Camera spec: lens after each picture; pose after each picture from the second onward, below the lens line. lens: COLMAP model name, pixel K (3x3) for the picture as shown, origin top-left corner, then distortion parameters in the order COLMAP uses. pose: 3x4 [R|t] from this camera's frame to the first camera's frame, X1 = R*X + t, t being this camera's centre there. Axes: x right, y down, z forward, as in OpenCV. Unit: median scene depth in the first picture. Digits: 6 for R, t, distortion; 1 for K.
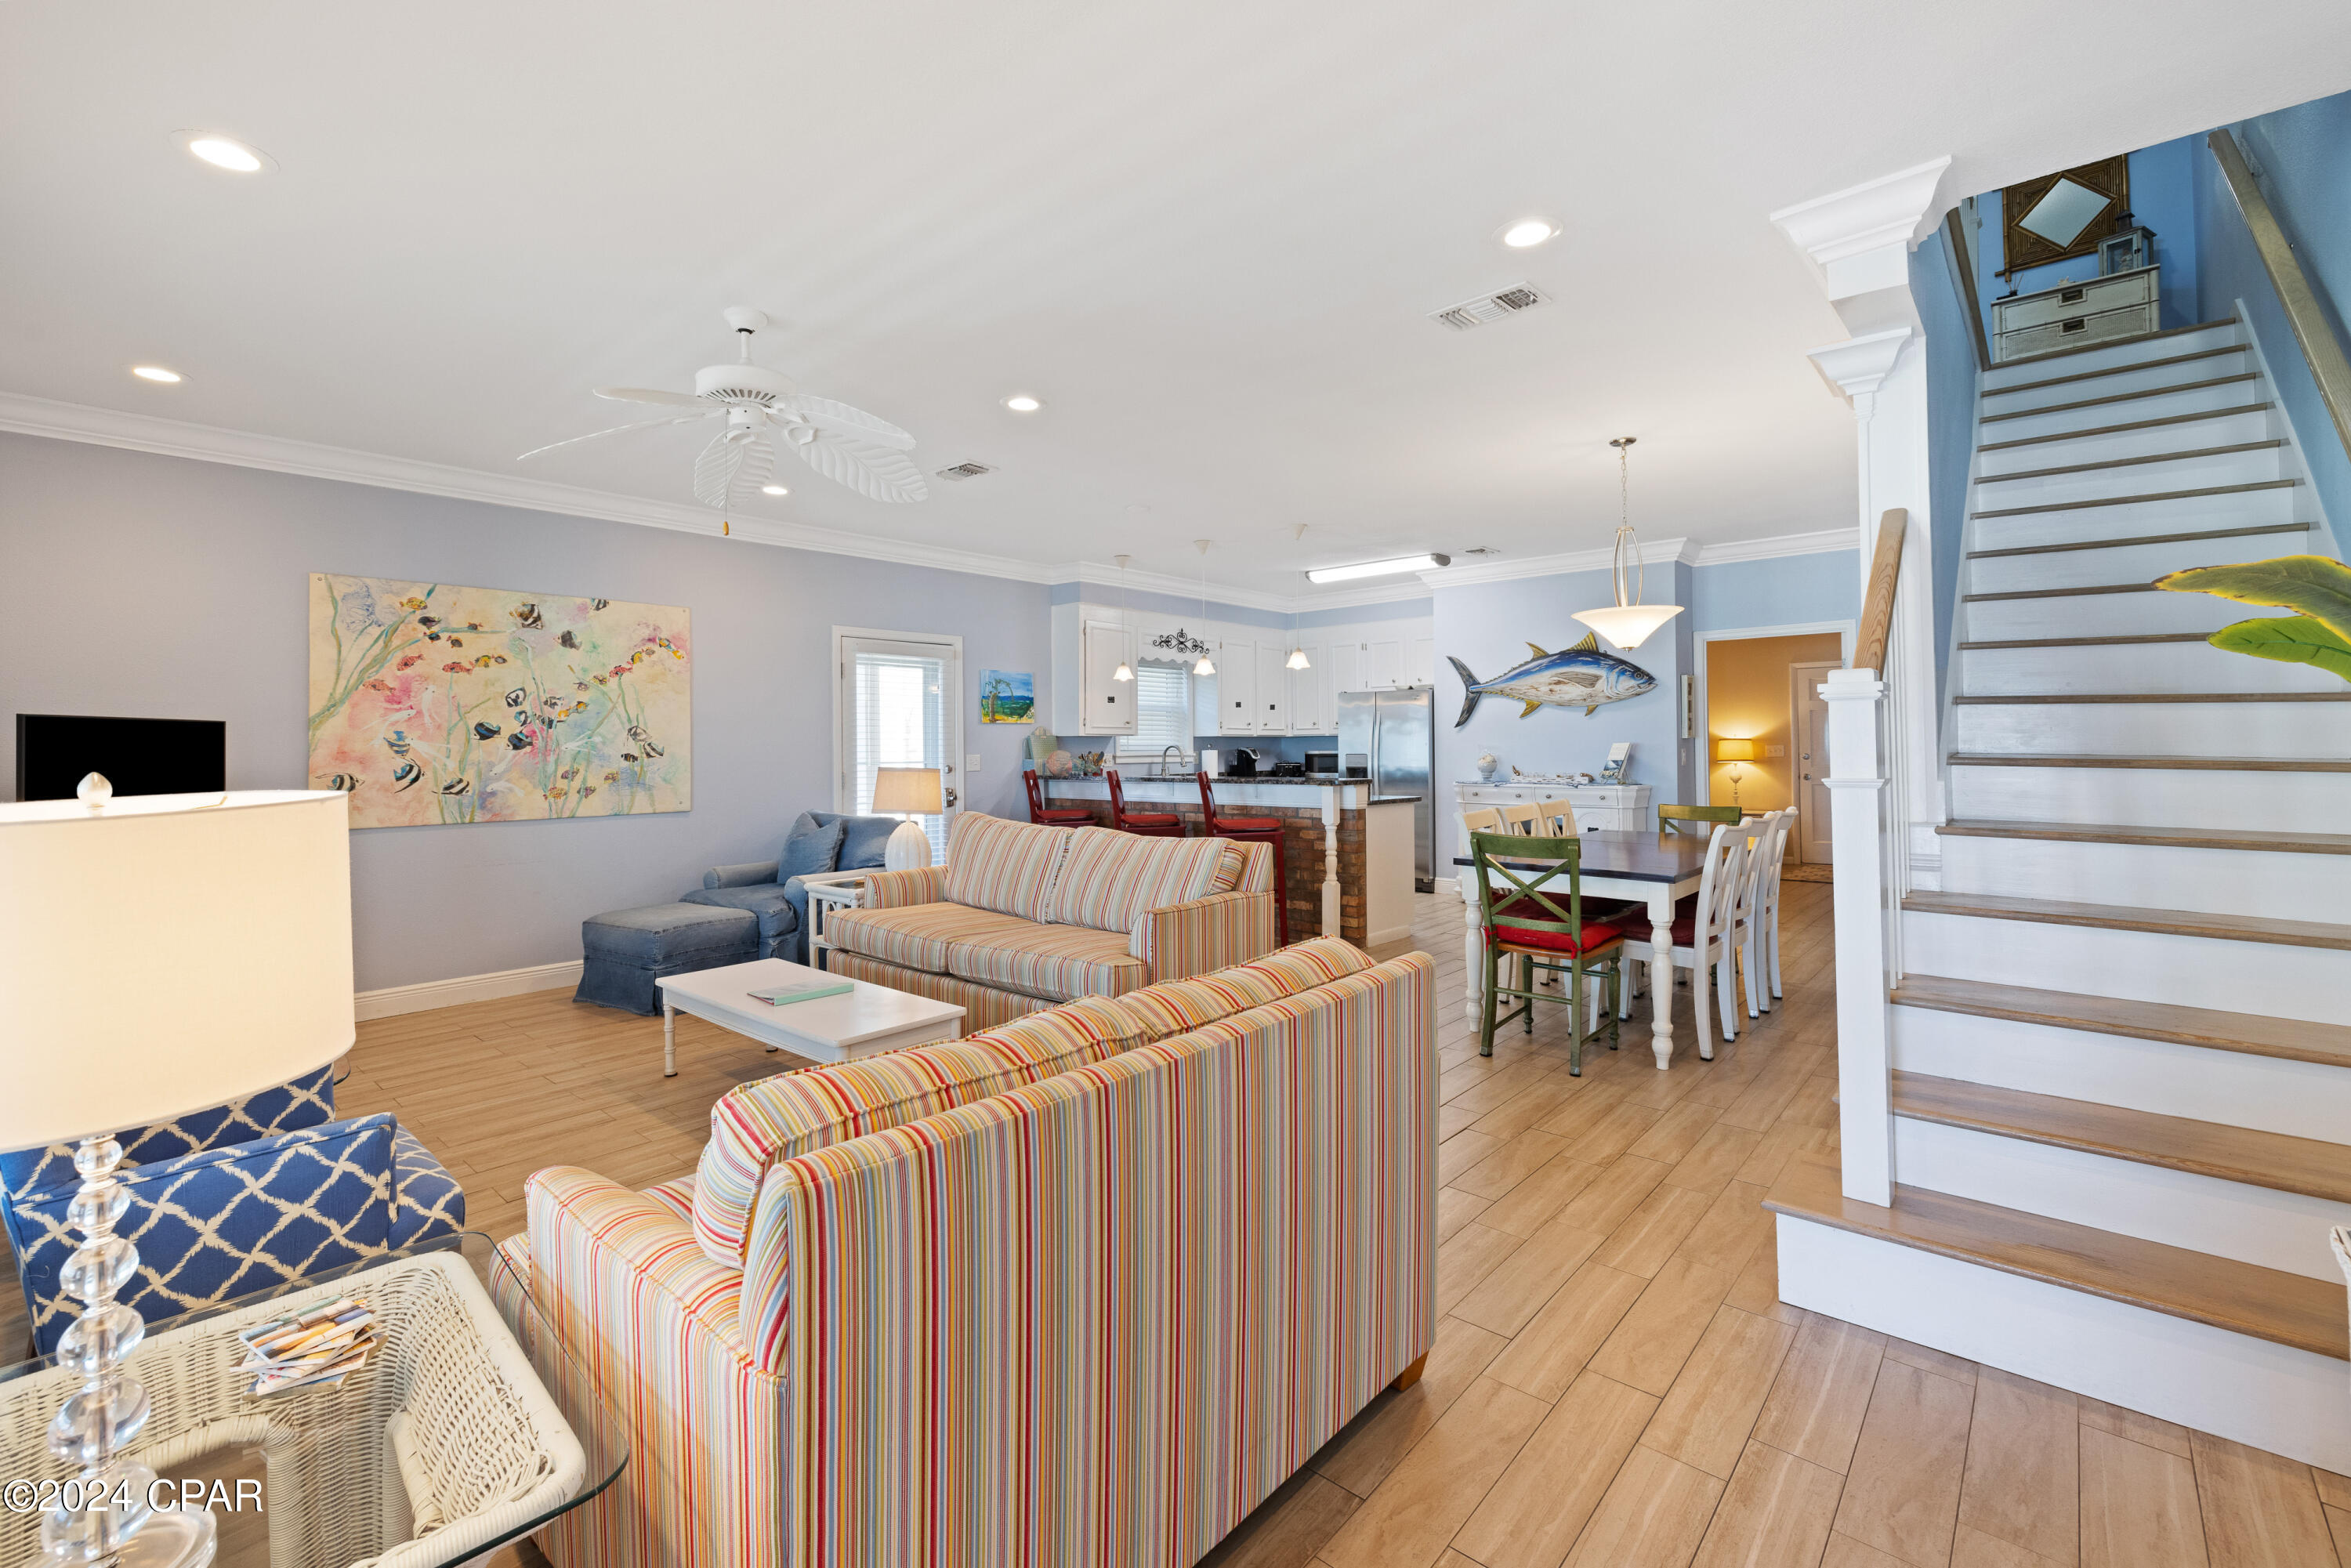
lens RADIAL K [[993.7, 0, 1184.9], [0, 993.7, 719.5], [0, 0, 1]] dist [-0.000992, 0.000108]
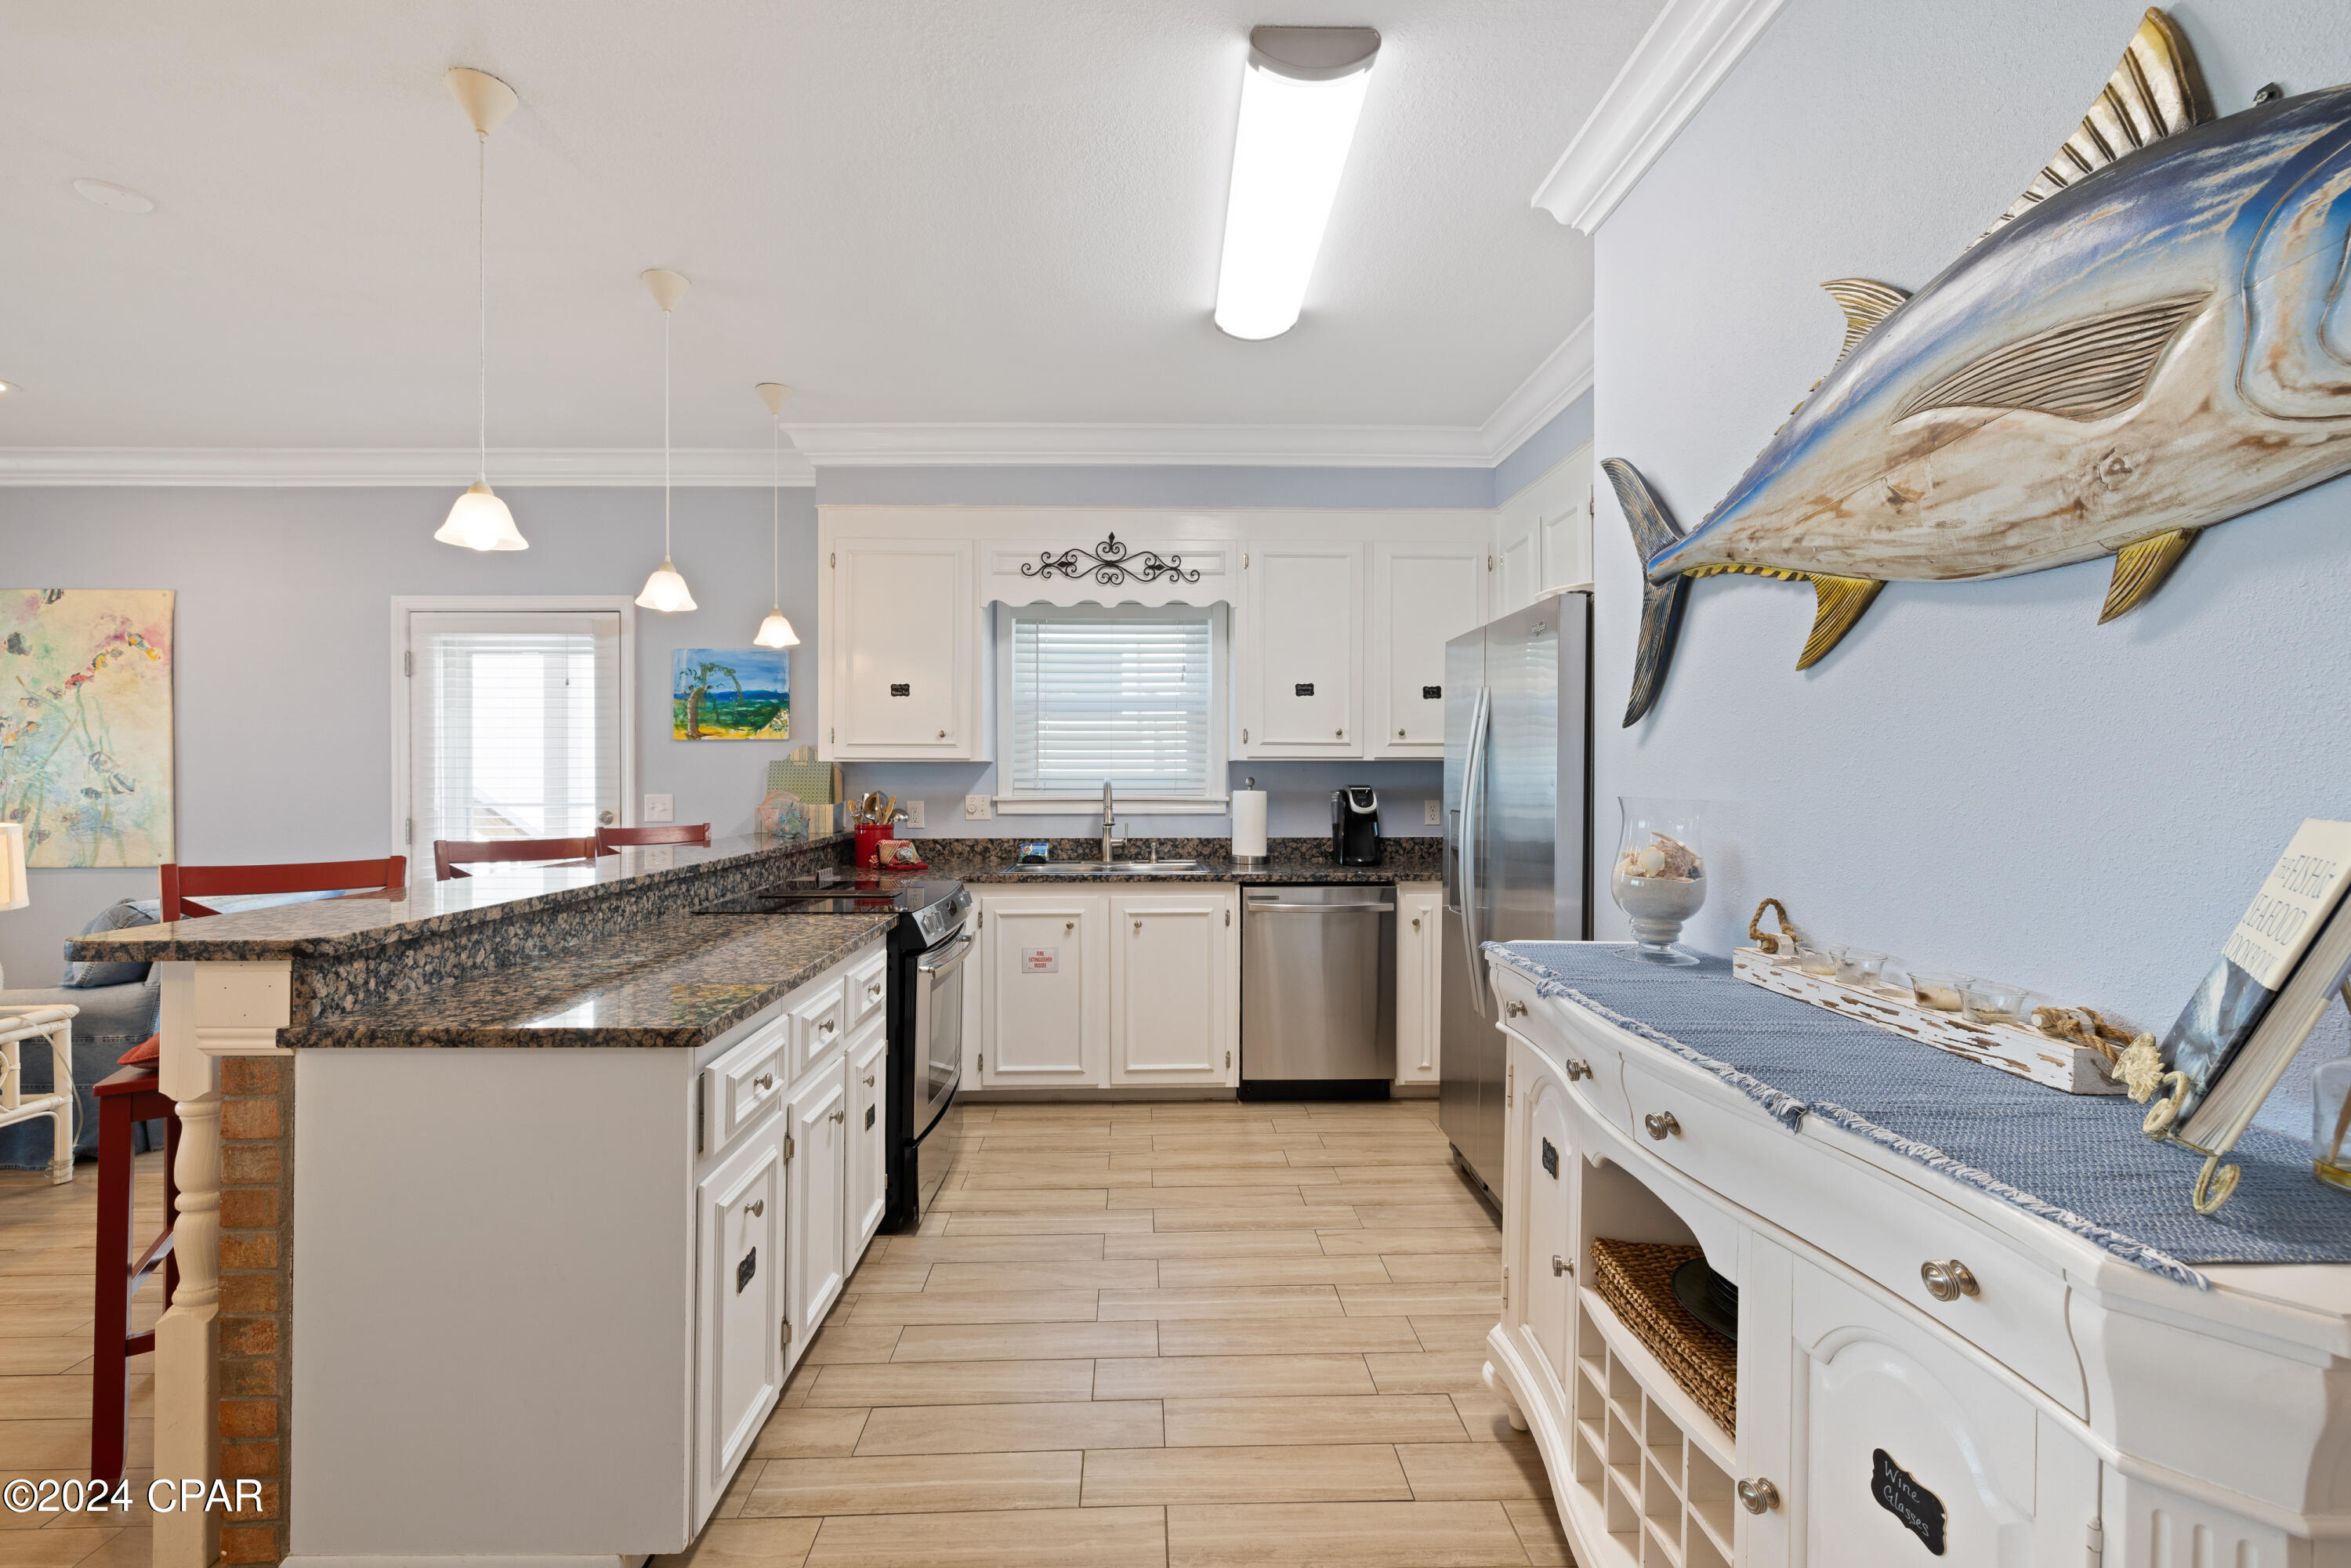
lens RADIAL K [[993.7, 0, 1167.3], [0, 993.7, 770.1], [0, 0, 1]] dist [-0.000992, 0.000108]
pose [[0.684985, 0.004562, -0.728543, 0.431420], [0.016223, 0.999637, 0.021512, 0.013516], [0.728376, -0.026555, 0.684662, 0.830608]]
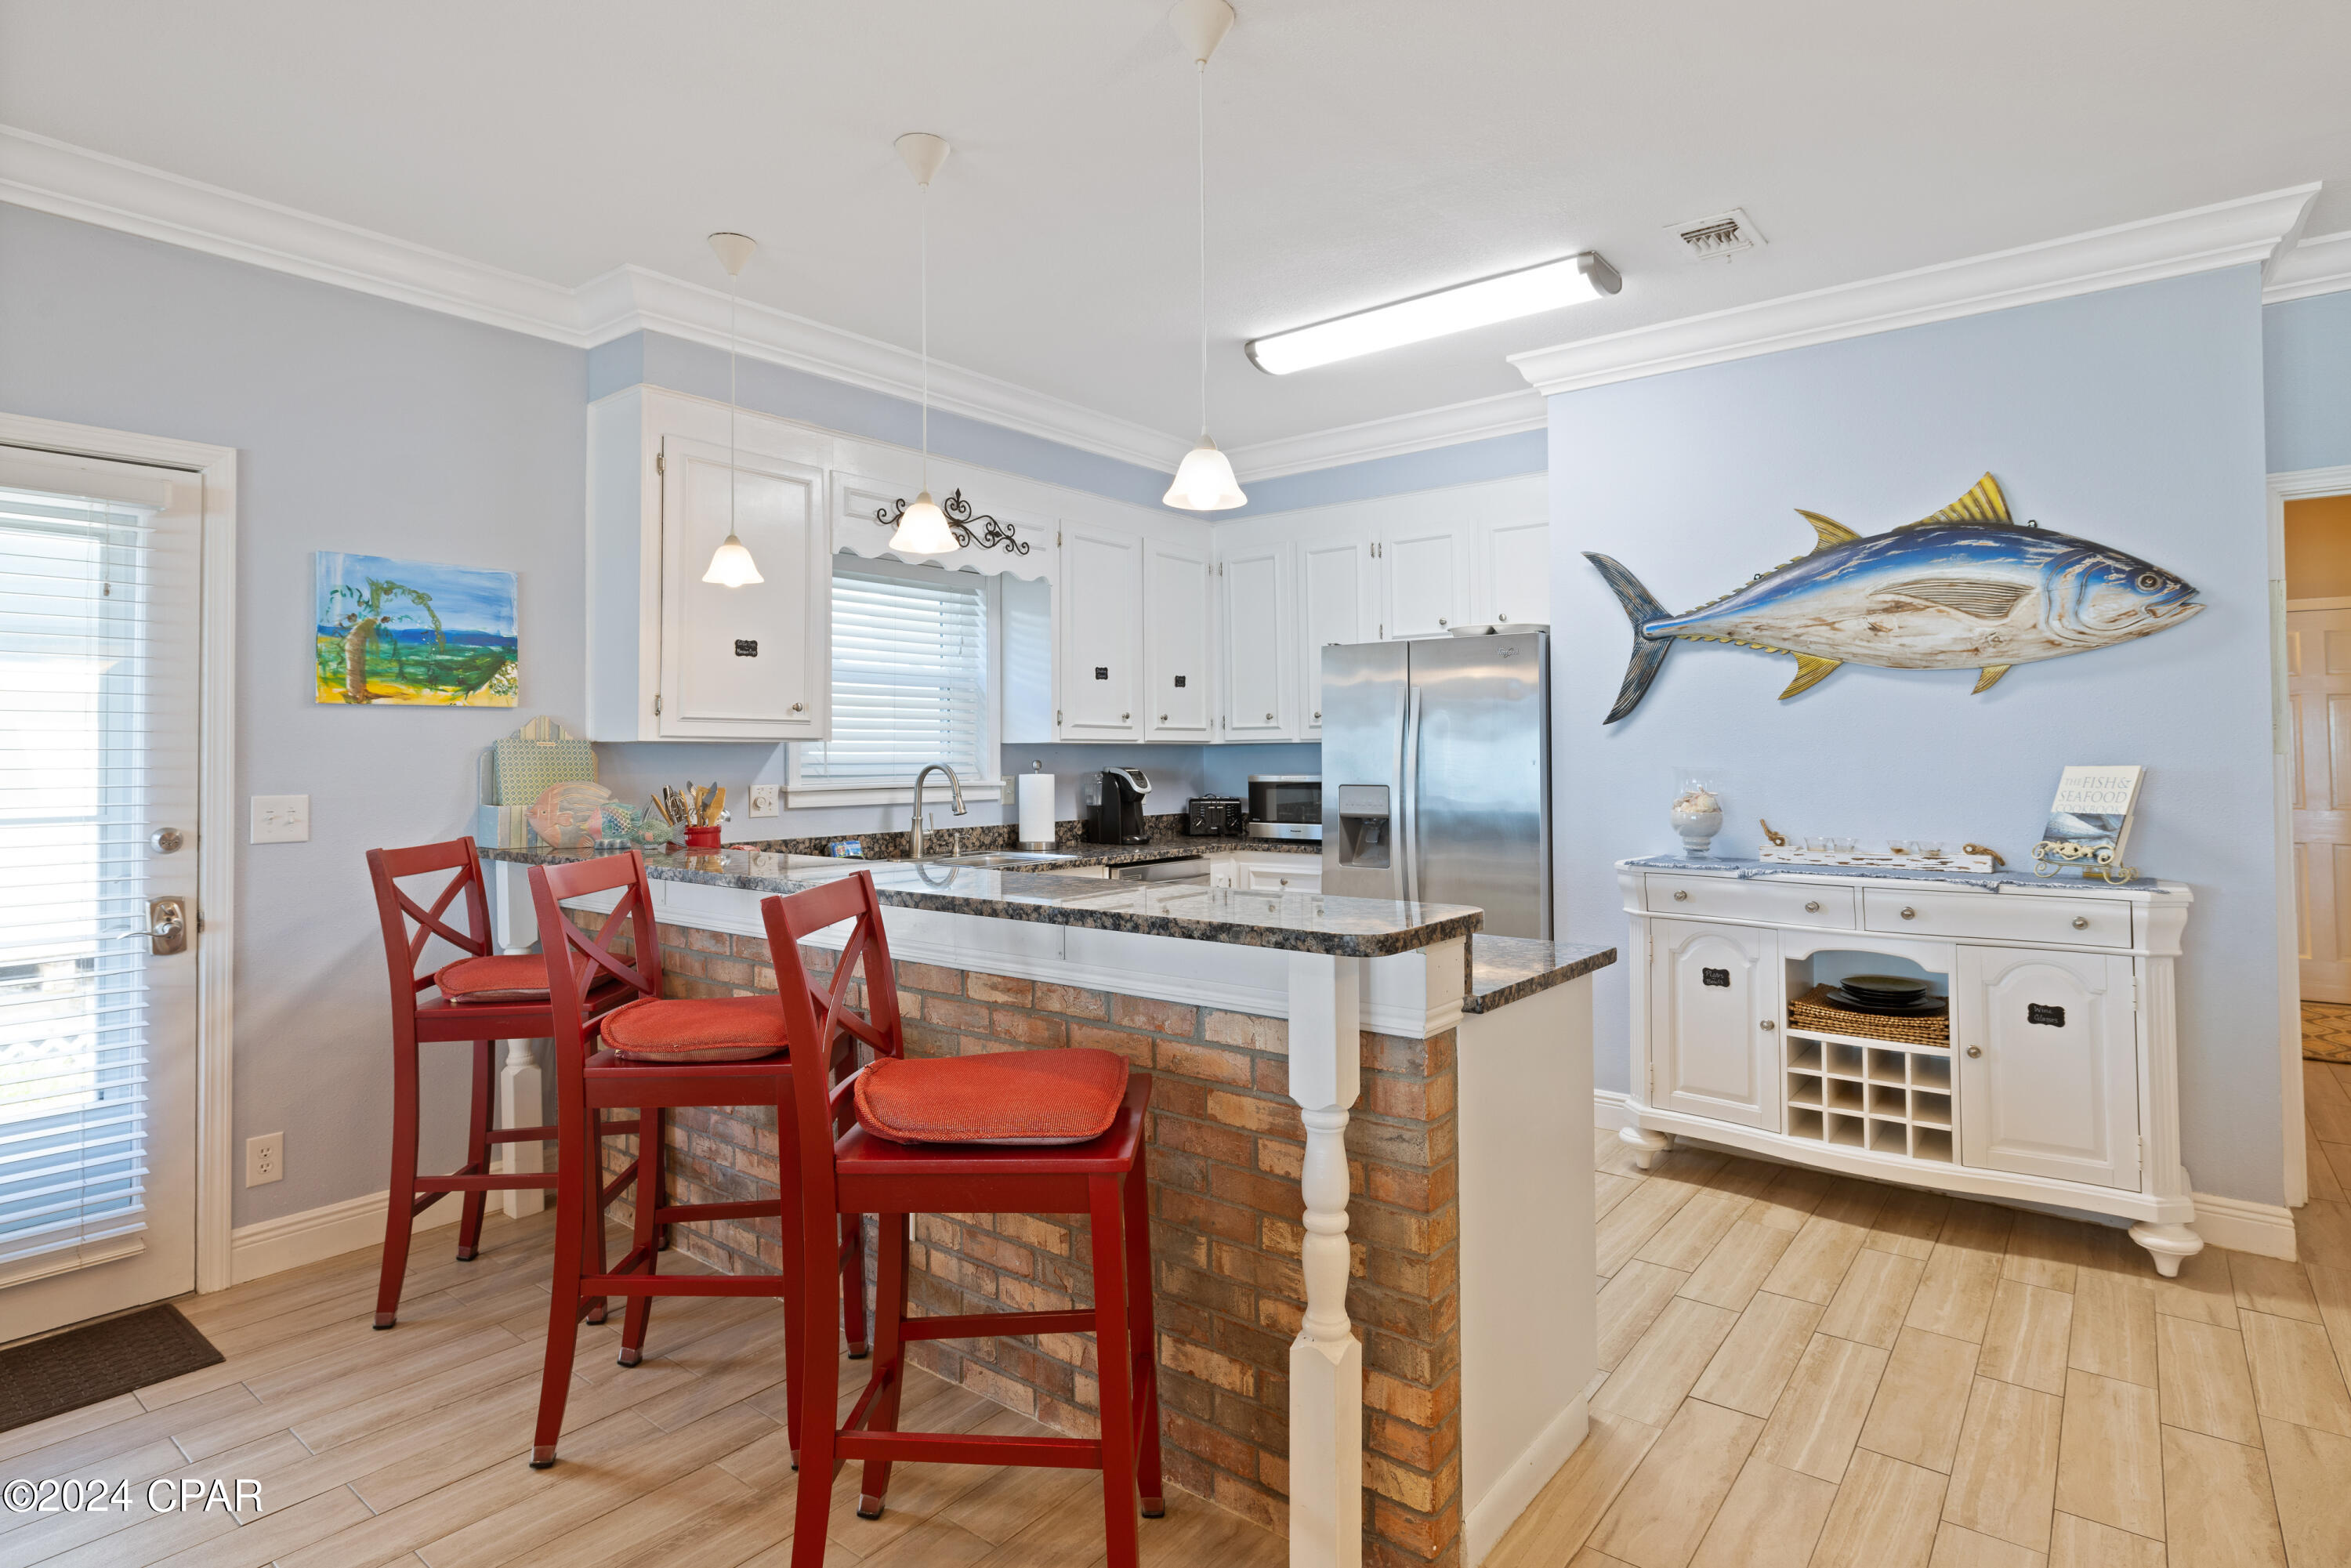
lens RADIAL K [[1197.5, 0, 1180.7], [0, 1197.5, 720.3], [0, 0, 1]] dist [-0.001739, -0.000774]
pose [[0.998576, 0.004382, 0.053163, 0.078018], [-0.004331, 0.999990, -0.001080, 0.008740], [-0.053167, 0.000848, 0.998585, 0.579615]]
